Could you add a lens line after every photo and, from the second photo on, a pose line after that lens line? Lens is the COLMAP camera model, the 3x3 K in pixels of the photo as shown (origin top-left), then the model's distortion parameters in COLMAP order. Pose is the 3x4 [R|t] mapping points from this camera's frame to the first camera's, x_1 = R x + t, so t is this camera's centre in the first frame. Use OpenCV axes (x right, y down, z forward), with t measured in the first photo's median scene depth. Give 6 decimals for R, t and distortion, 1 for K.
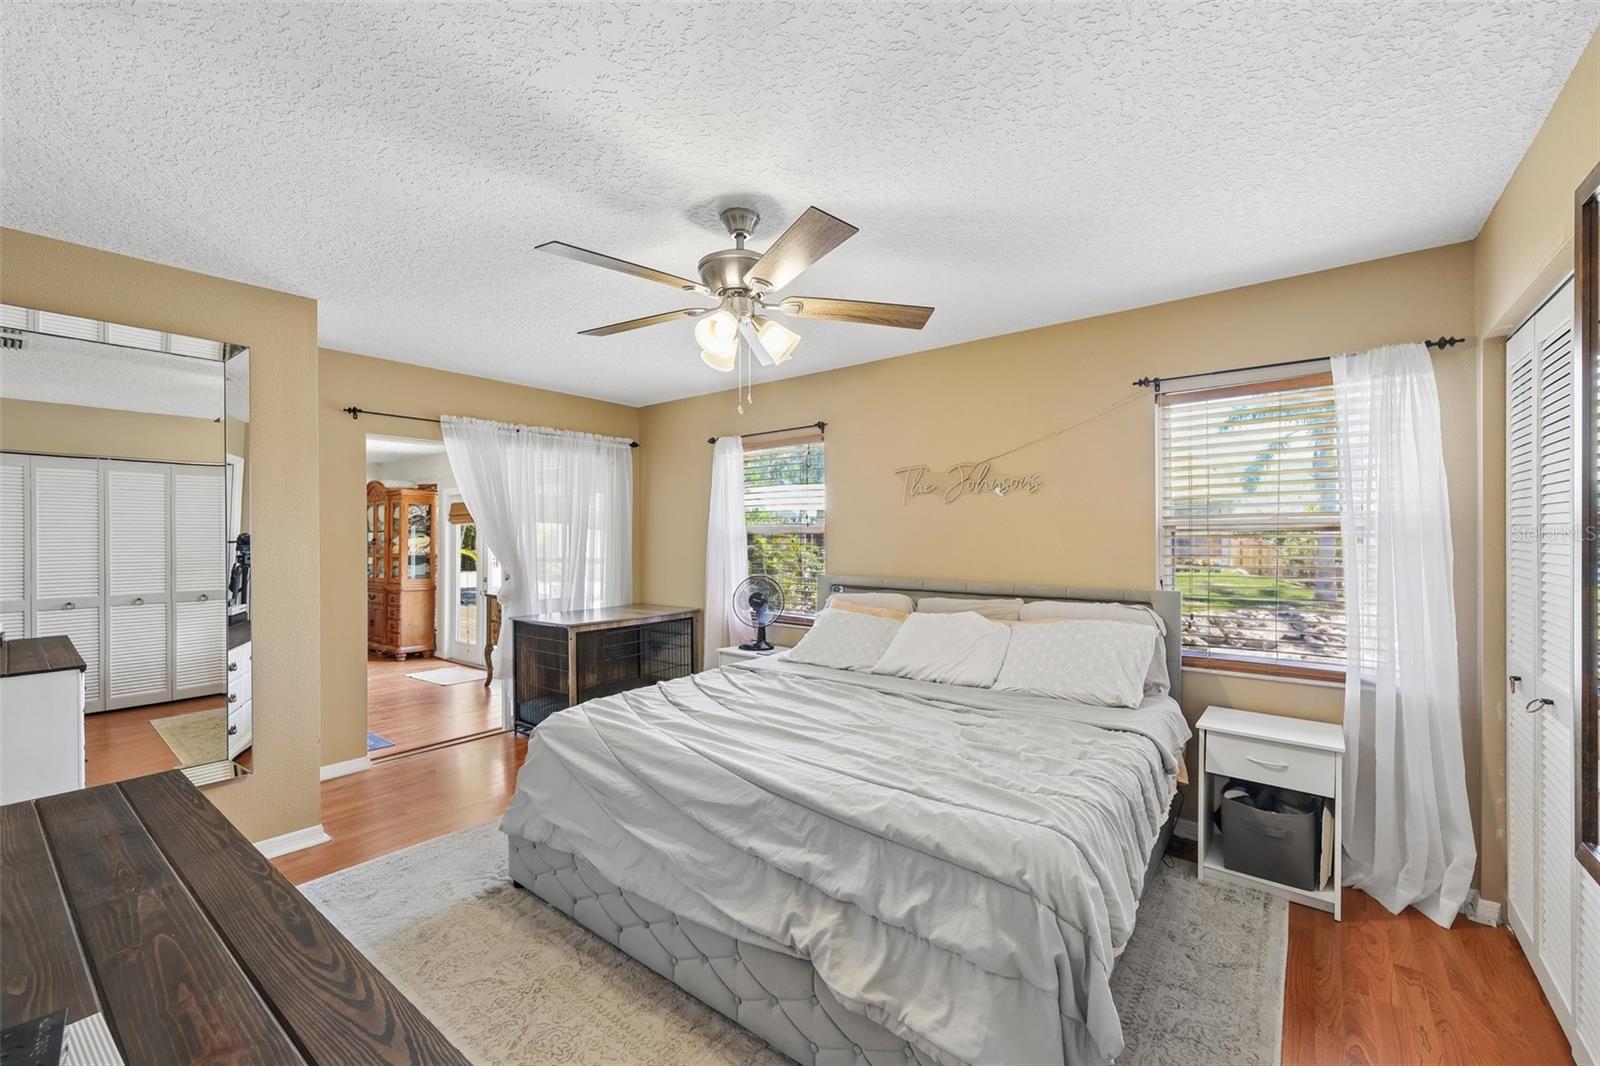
lens RADIAL K [[646.6, 0, 795.9], [0, 646.6, 534.5], [0, 0, 1]] dist [0.000337, 0.000237]
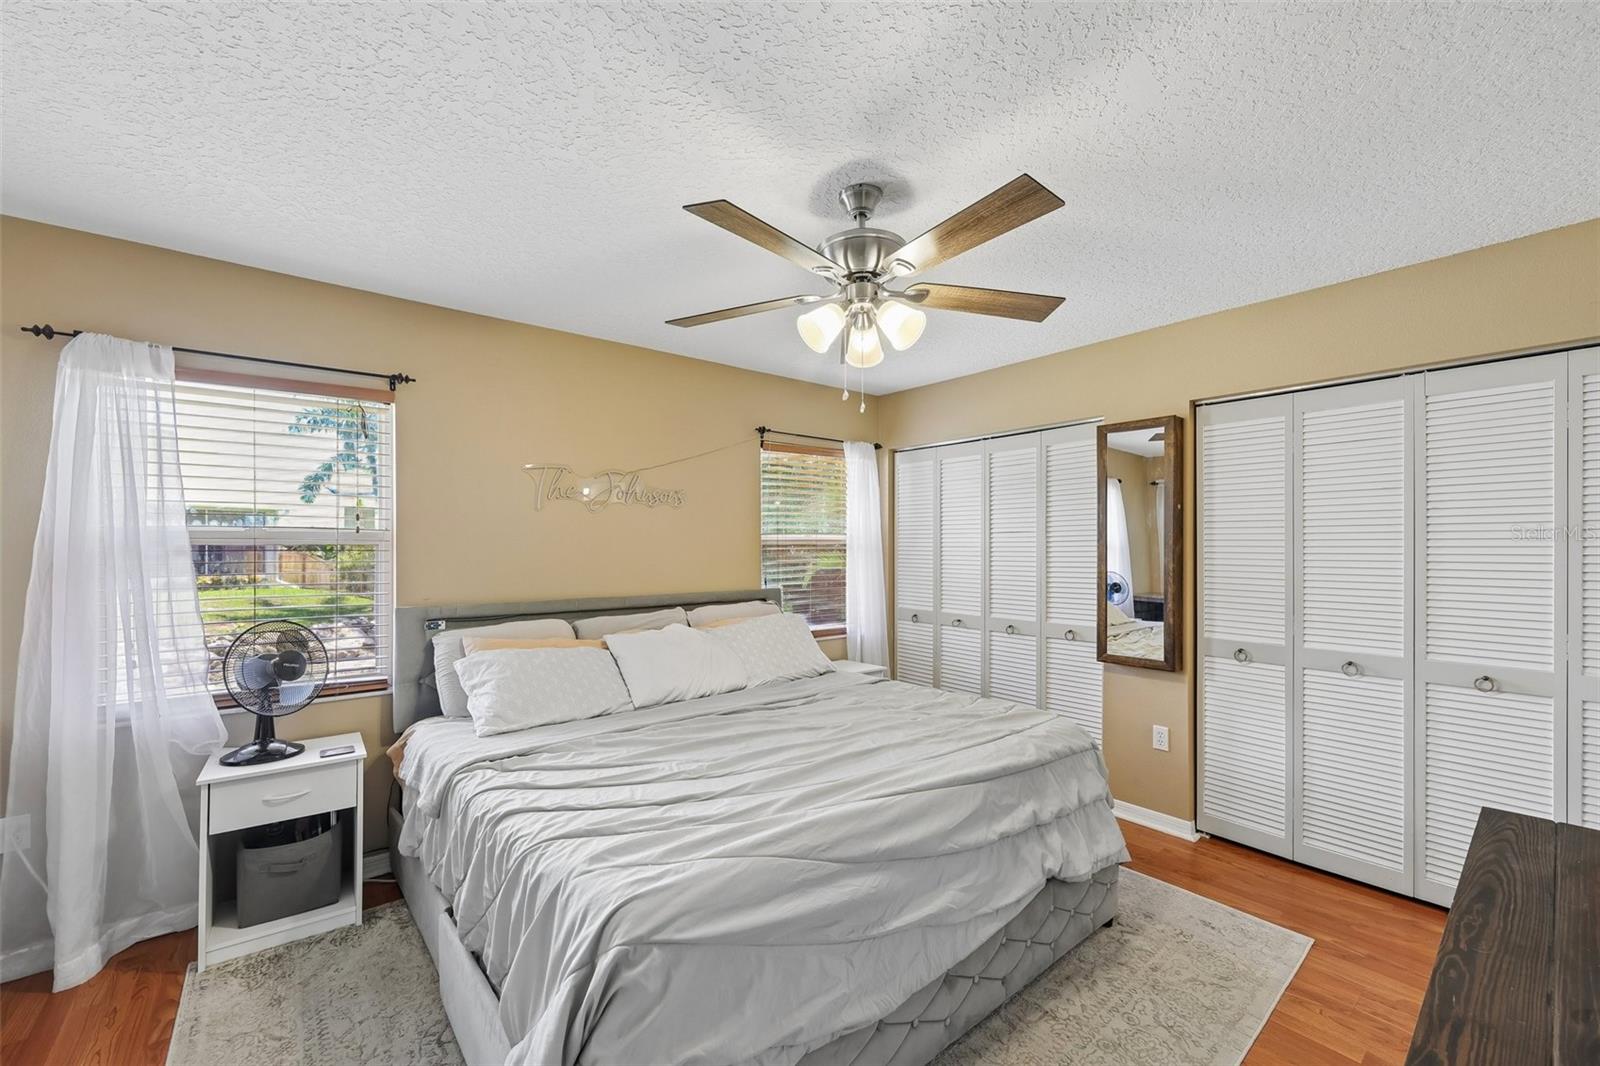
lens RADIAL K [[646.6, 0, 798.0], [0, 646.6, 542.8], [0, 0, 1]] dist [0.000337, 0.000237]
pose [[0.214838, 0.005599, 0.976634, -0.882281], [-0.000614, 0.999984, -0.005597, -0.000219], [-0.976650, 0.000603, 0.214838, 0.799558]]
